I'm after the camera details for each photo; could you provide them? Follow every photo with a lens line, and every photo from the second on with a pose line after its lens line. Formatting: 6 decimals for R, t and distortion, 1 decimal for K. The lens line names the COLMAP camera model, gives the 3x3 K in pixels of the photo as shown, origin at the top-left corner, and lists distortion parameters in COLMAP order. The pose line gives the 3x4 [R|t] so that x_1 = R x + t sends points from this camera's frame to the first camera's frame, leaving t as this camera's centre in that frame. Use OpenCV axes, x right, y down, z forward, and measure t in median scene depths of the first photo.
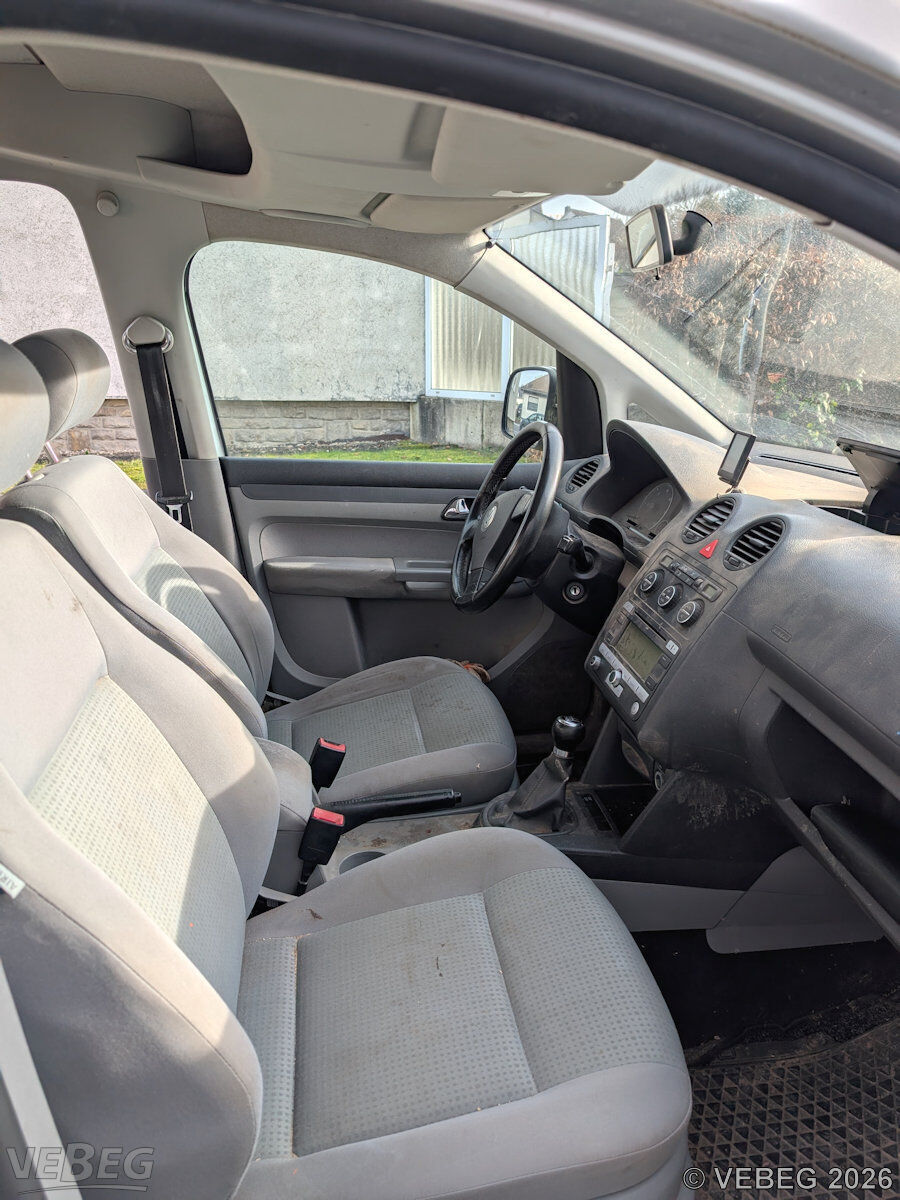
lens RADIAL K [[855.1, 0, 452.0], [0, 855.1, 603.0], [0, 0, 1]] dist [0.015327, -0.021948]
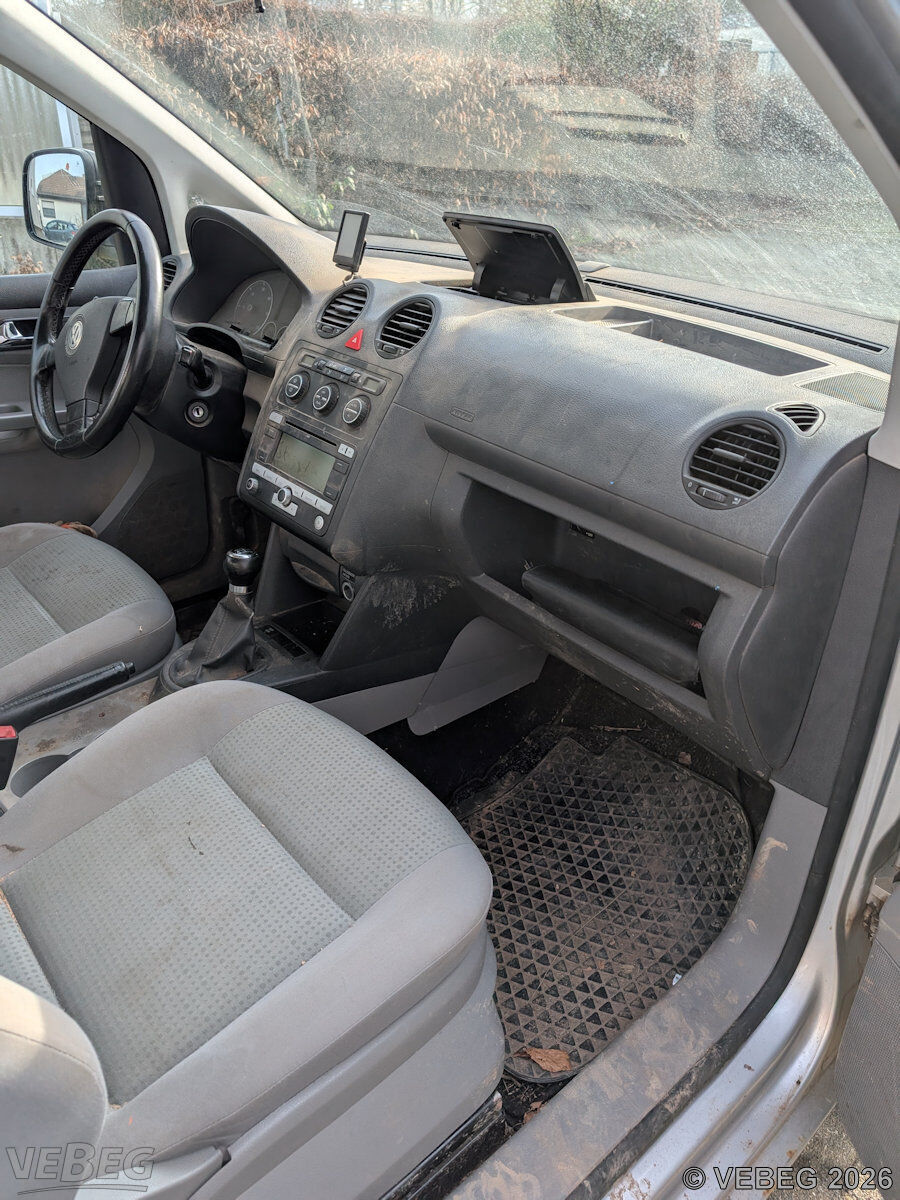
lens RADIAL K [[855.1, 0, 440.1], [0, 855.1, 592.6], [0, 0, 1]] dist [0.015327, -0.021948]
pose [[0.851446, -0.243549, 0.464460, -0.117950], [0.154072, 0.962711, 0.222373, 0.008069], [-0.501299, -0.117779, 0.857221, 0.108690]]
